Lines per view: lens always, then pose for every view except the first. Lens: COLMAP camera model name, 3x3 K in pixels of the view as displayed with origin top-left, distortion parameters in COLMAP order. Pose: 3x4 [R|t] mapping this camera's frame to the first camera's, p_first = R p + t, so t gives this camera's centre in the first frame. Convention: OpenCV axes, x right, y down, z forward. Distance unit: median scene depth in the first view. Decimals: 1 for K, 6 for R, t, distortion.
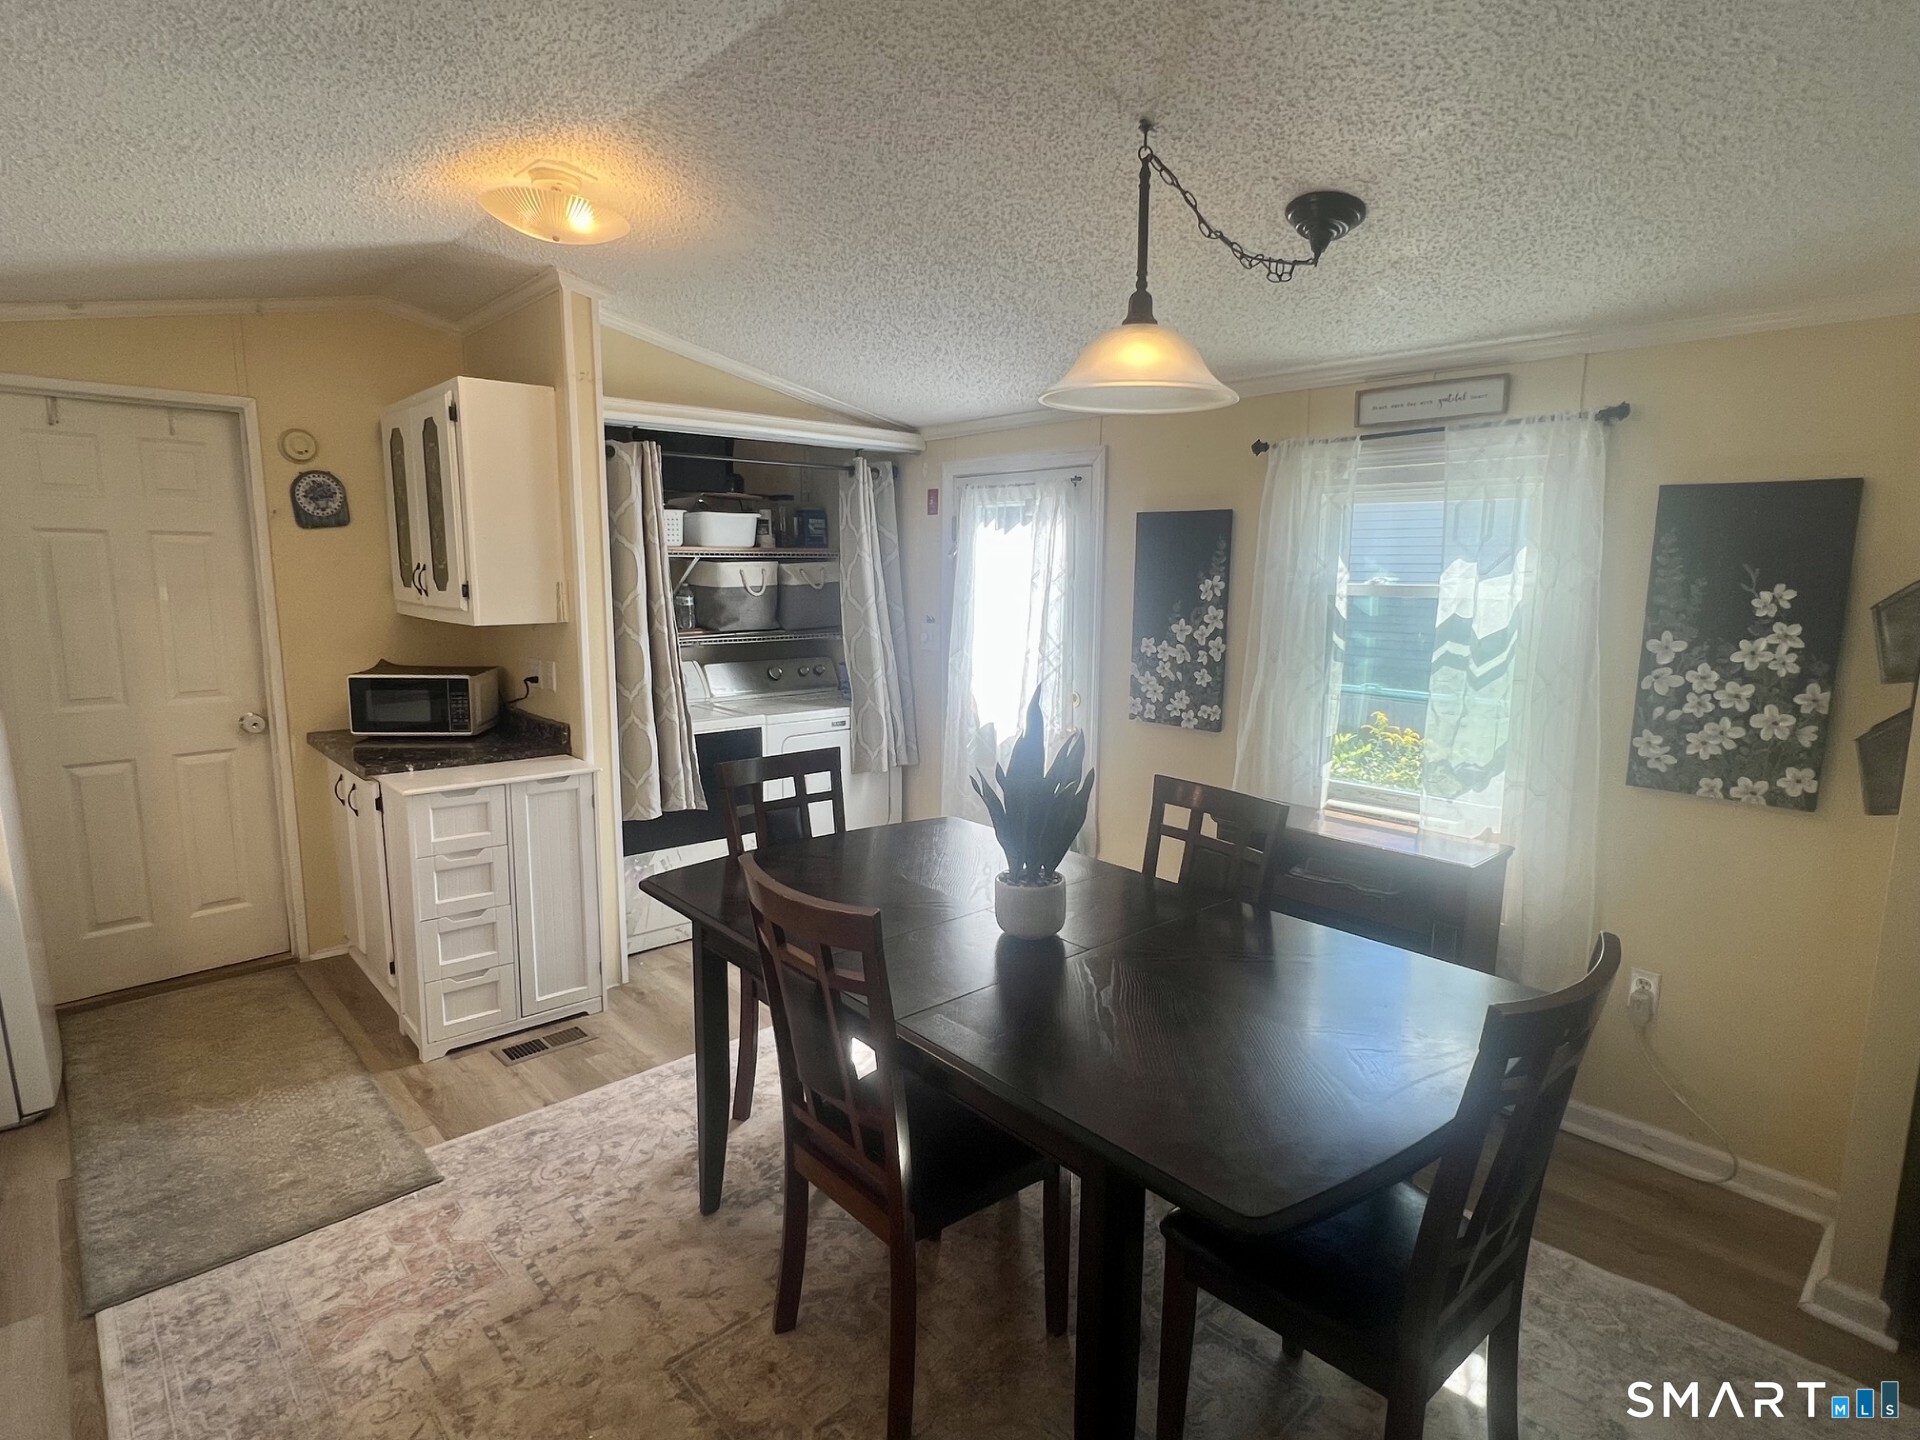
lens RADIAL K [[1003.6, 0, 952.9], [0, 1003.6, 714.9], [0, 0, 1]] dist [-0.004775, 0.000119]
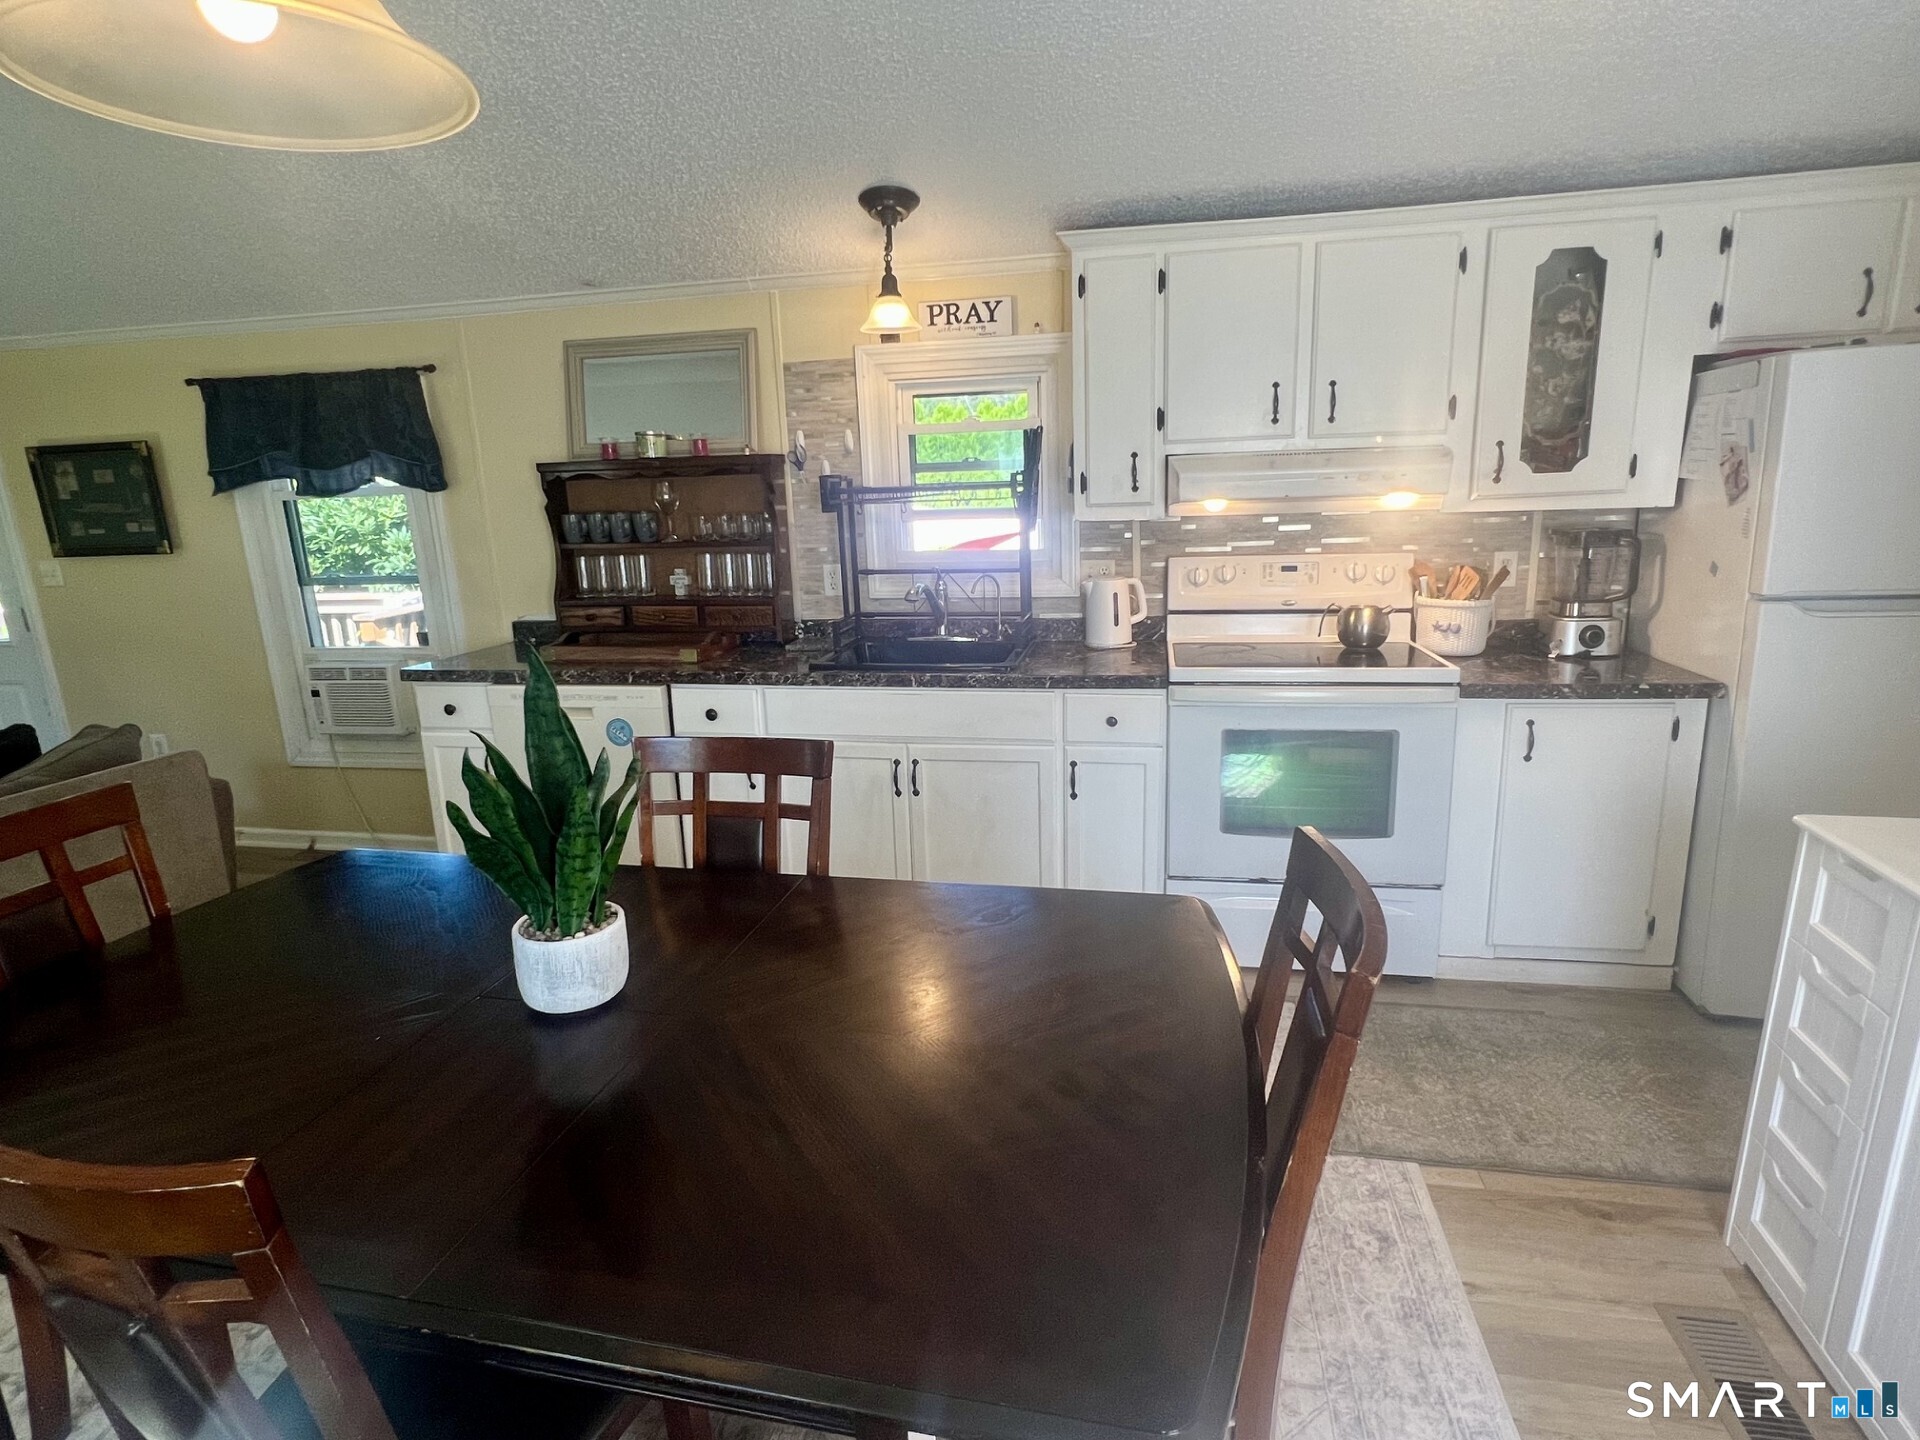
lens RADIAL K [[1028.5, 0, 960.0], [0, 1028.5, 720.0], [0, 0, 1]] dist [0.001961, 0.000309]
pose [[-0.807890, 0.163026, -0.566336, 0.175219], [-0.055923, 0.935434, 0.349050, -0.163496], [0.586674, 0.313666, -0.746611, 1.201229]]
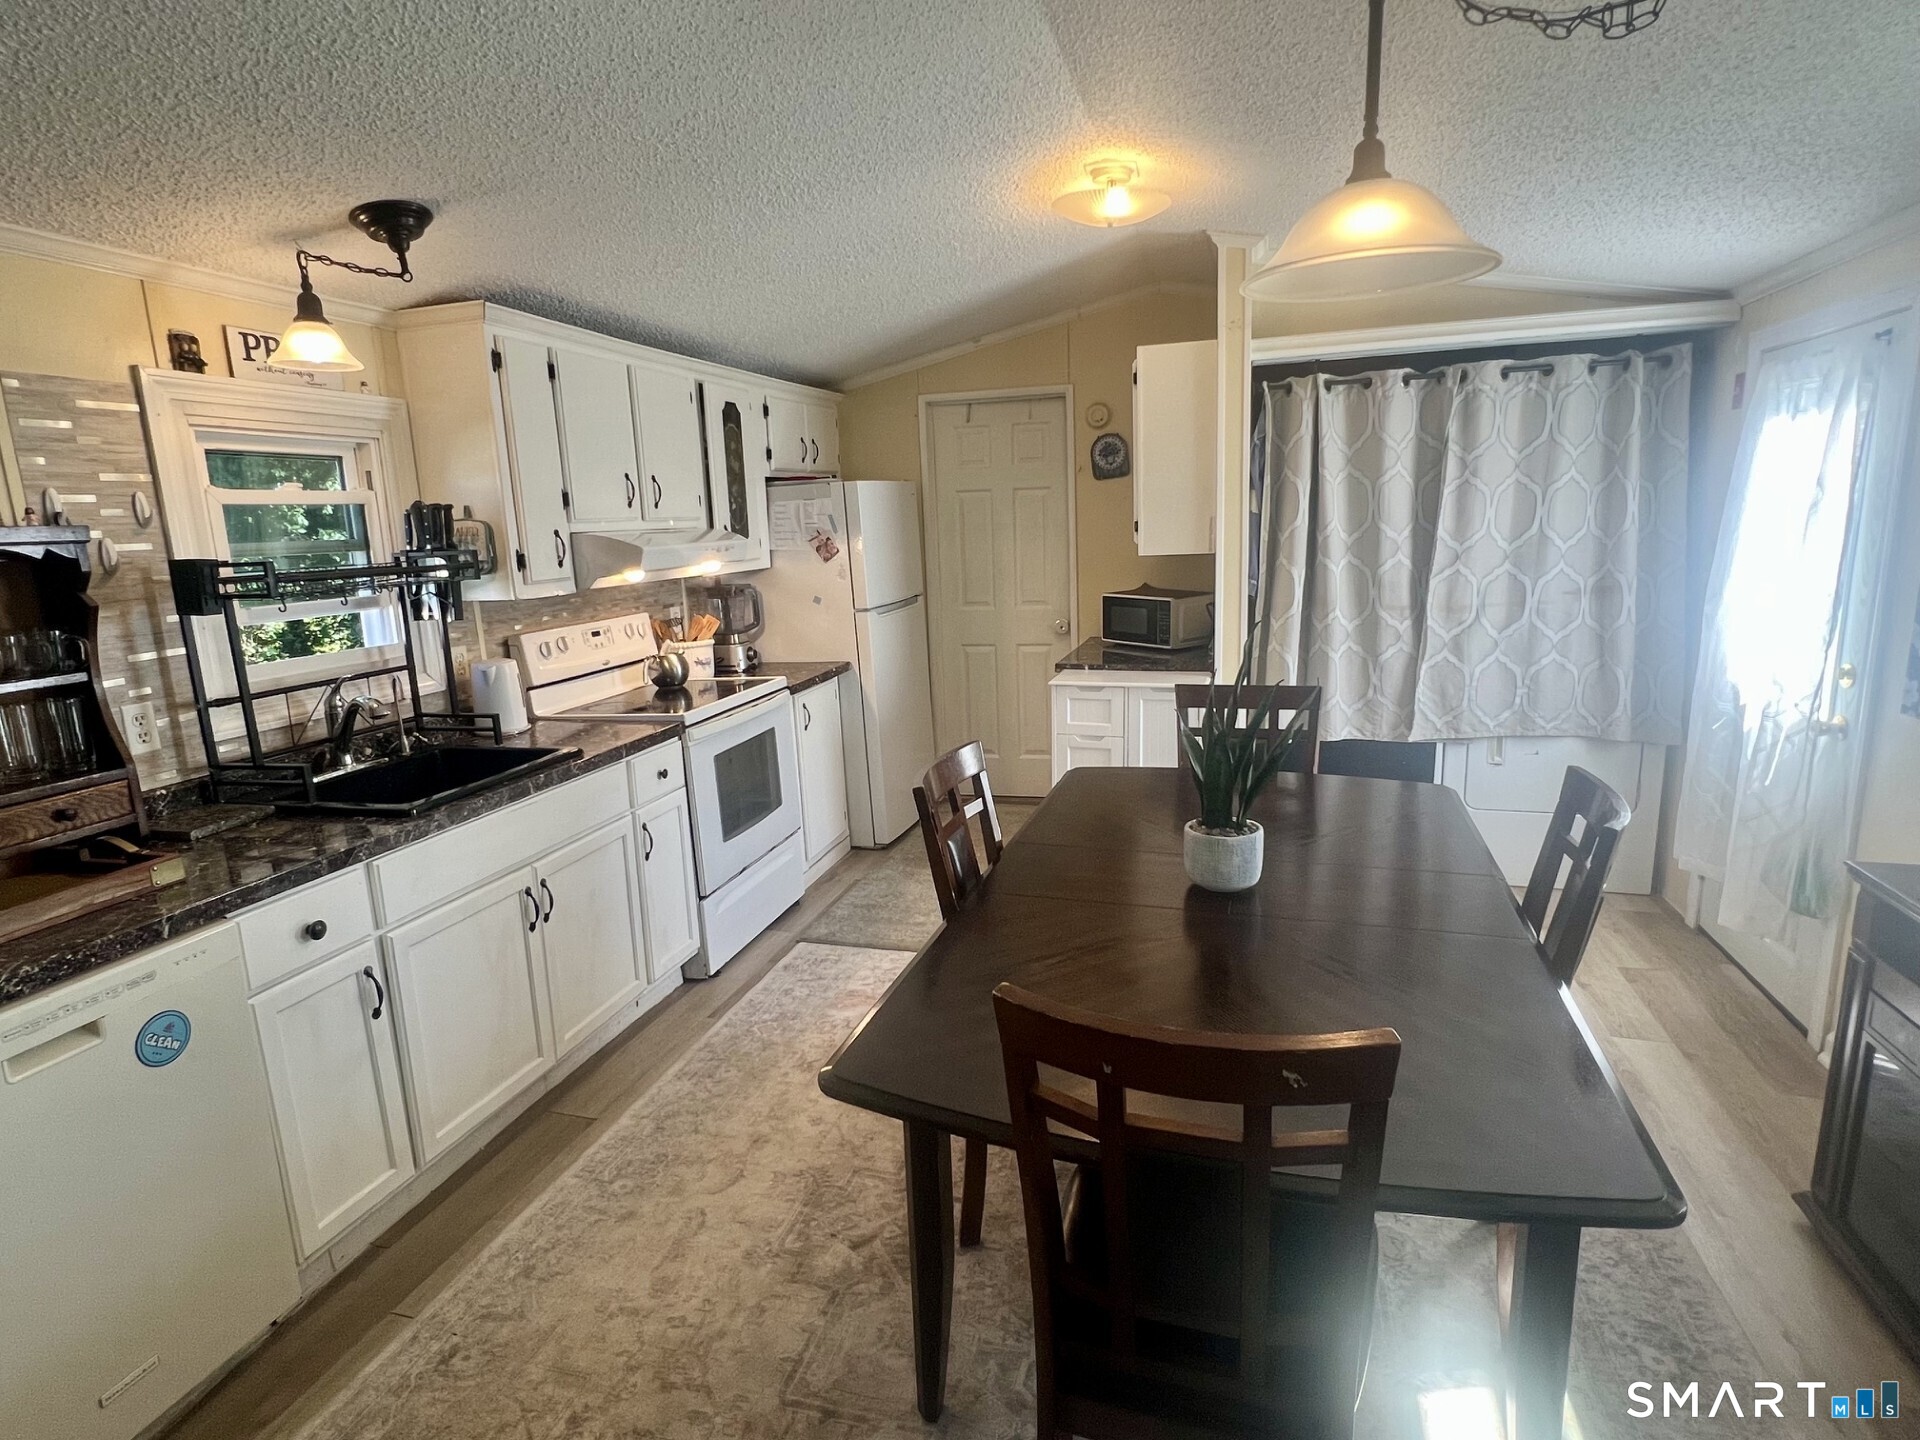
lens RADIAL K [[1003.6, 0, 952.9], [0, 1003.6, 714.9], [0, 0, 1]] dist [-0.004775, 0.000119]
pose [[0.514224, 0.141138, -0.845963, 0.532978], [-0.085219, 0.989894, 0.113350, -0.019855], [0.853412, 0.013805, 0.521054, 0.213542]]
